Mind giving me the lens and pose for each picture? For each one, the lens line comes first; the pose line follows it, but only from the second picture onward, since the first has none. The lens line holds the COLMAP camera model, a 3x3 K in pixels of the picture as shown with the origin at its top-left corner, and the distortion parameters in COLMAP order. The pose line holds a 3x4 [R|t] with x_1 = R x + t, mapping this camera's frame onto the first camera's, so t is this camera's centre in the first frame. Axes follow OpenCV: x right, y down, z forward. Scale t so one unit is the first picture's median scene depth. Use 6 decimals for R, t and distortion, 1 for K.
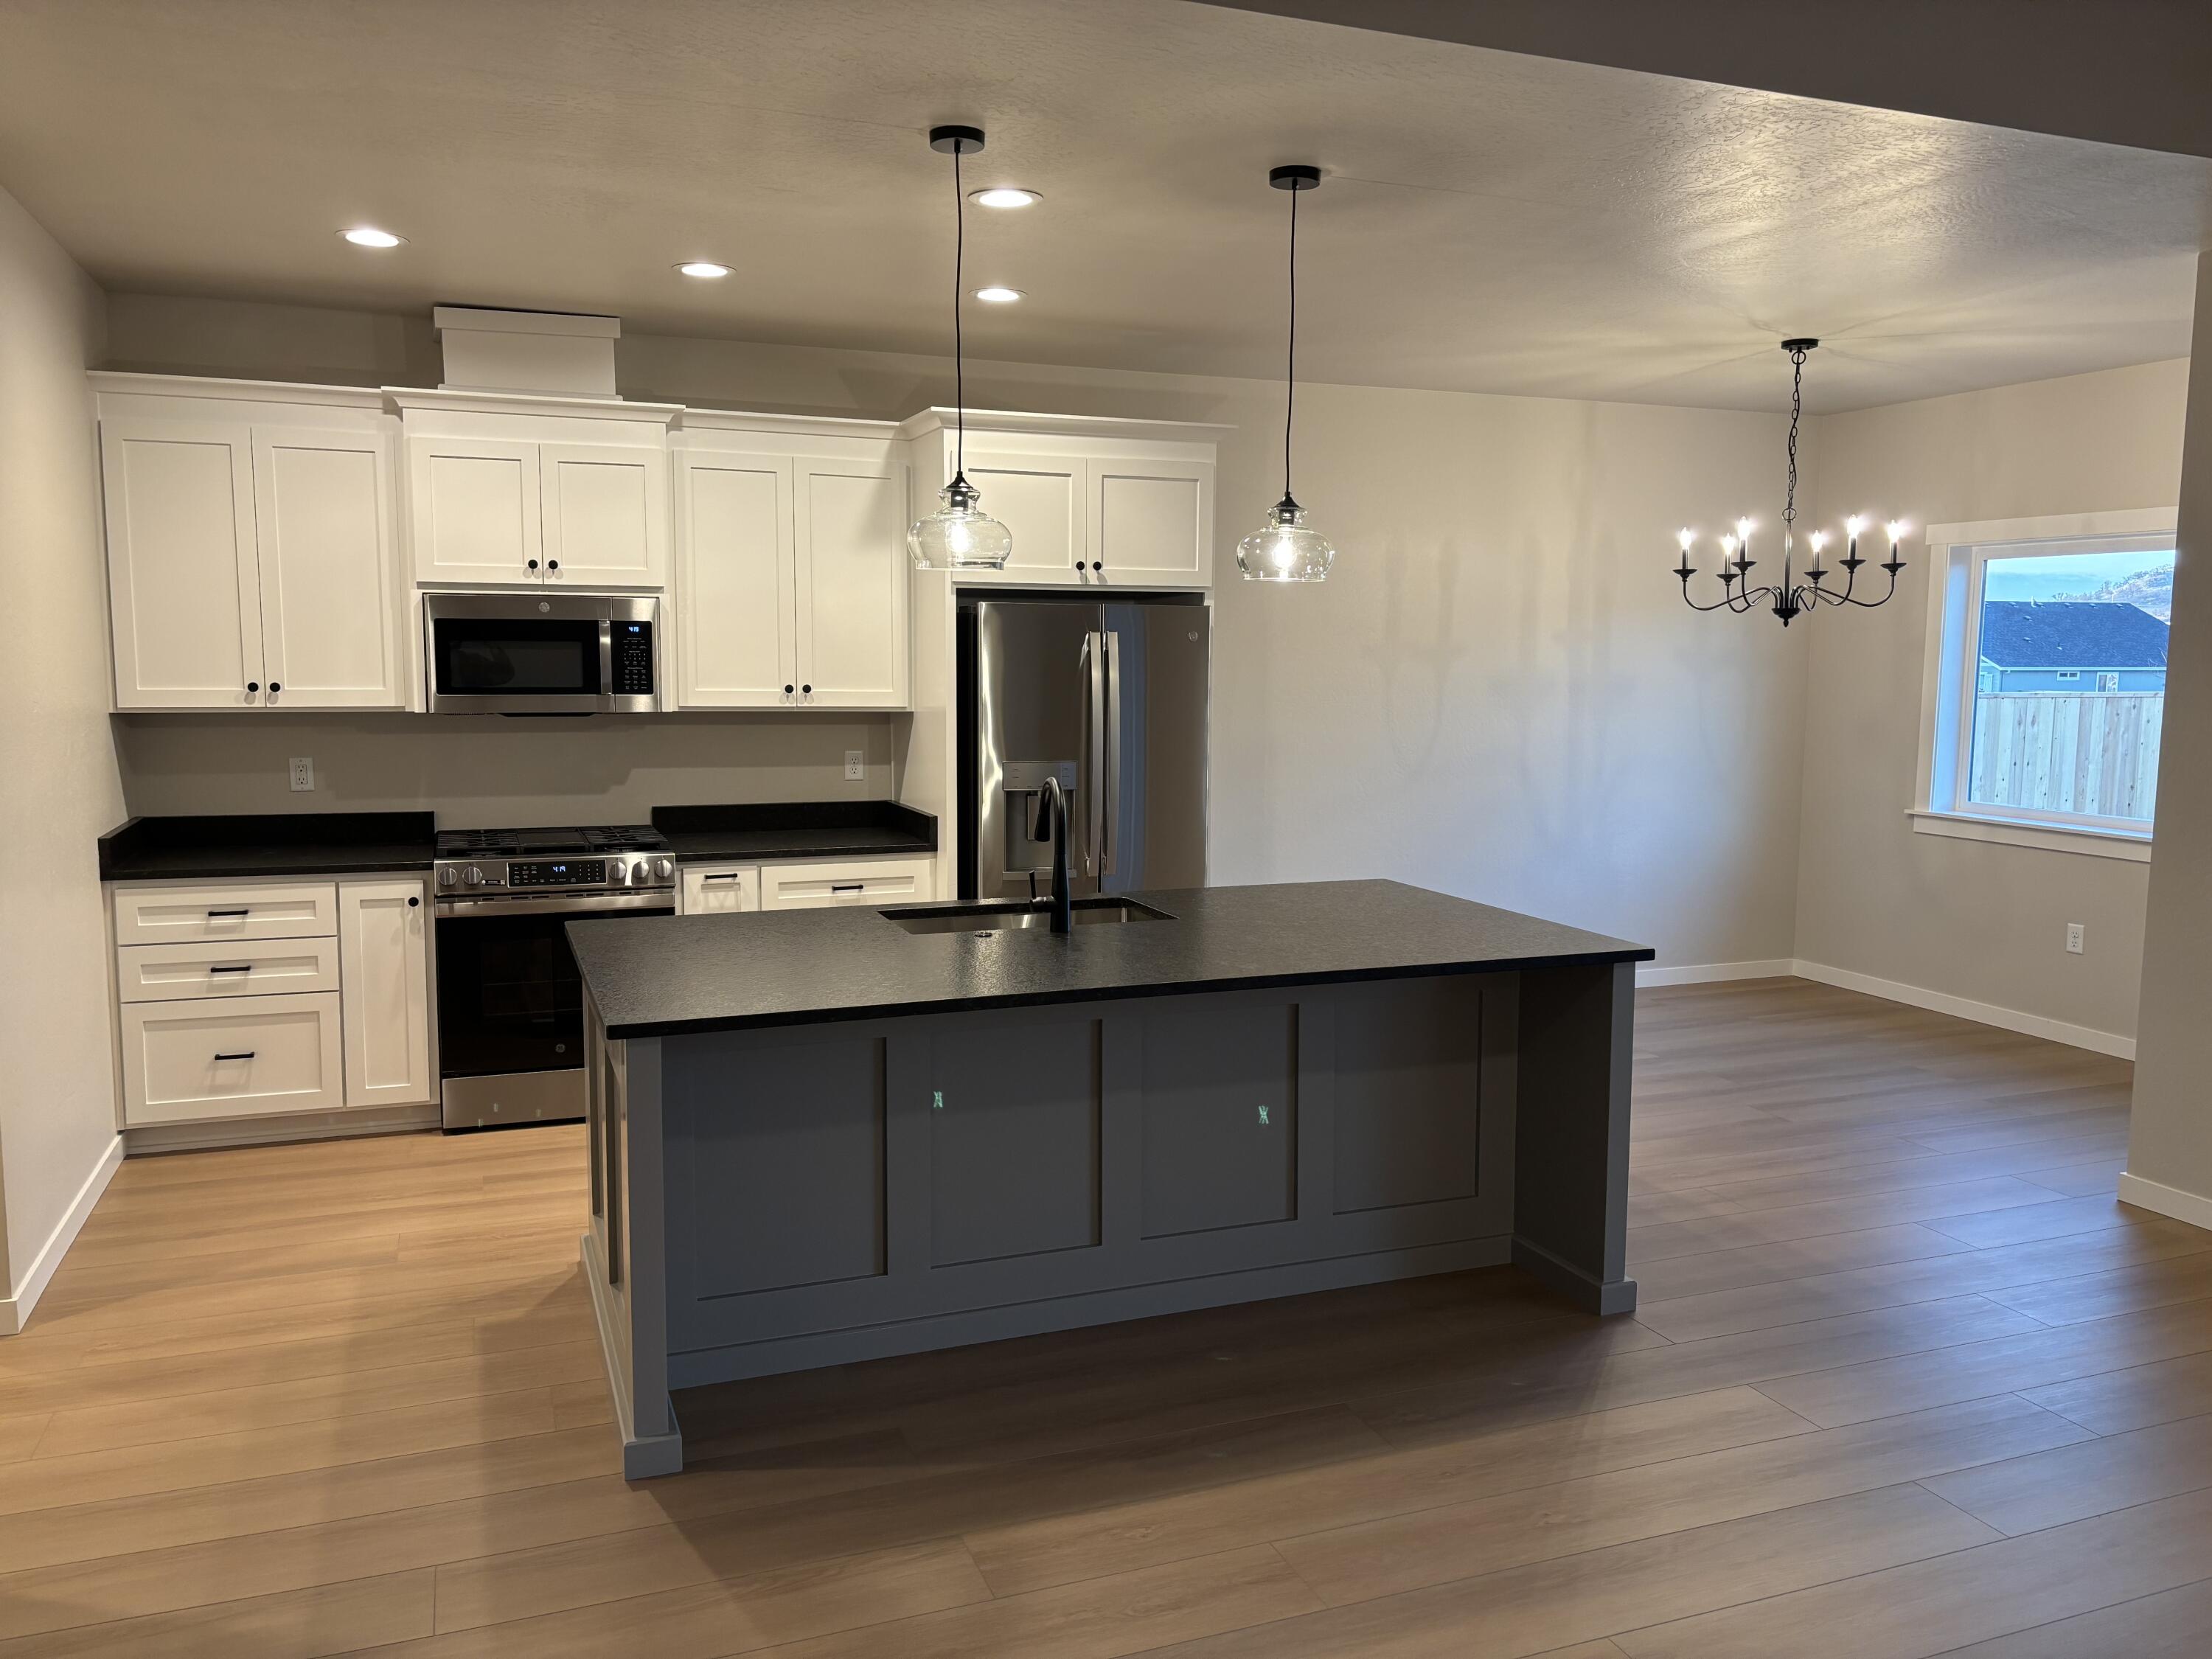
lens RADIAL K [[1684.5, 0, 1106.0], [0, 1684.5, 829.5], [0, 0, 1]] dist [0.025824, -0.002395]
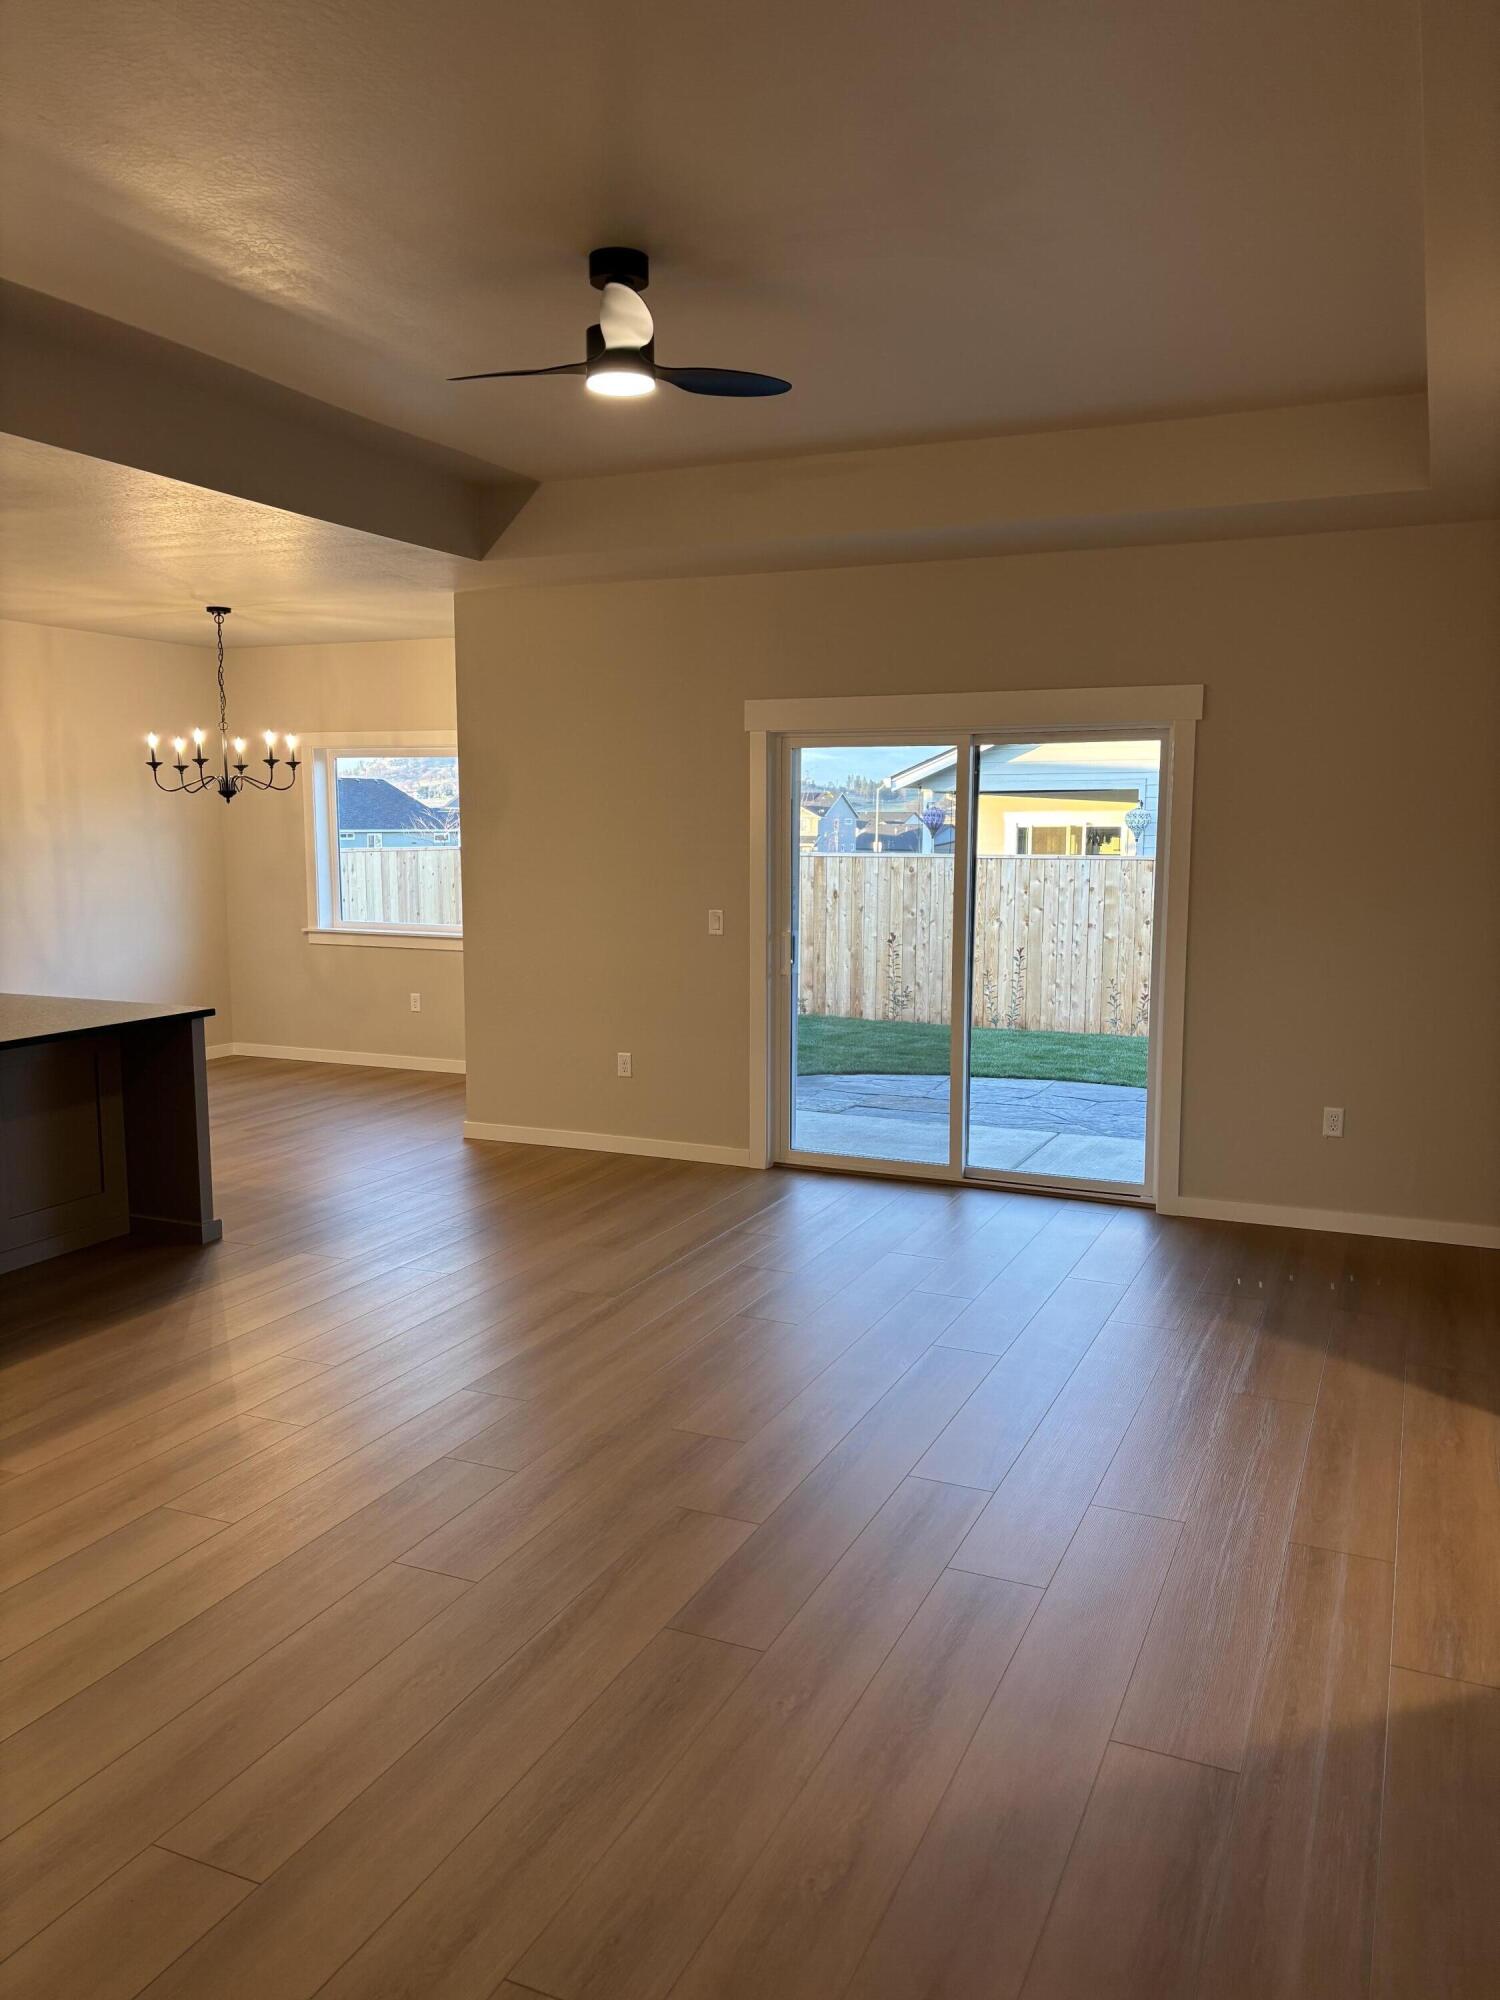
lens RADIAL K [[1508.6, 0, 750.0], [0, 1508.6, 1000.0], [0, 0, 1]] dist [0.022631, -0.001161]
pose [[0.714446, -0.091696, 0.693656, -0.193615], [0.081448, 0.995535, 0.047713, 0.022579], [-0.694934, 0.022408, 0.718724, -0.241078]]
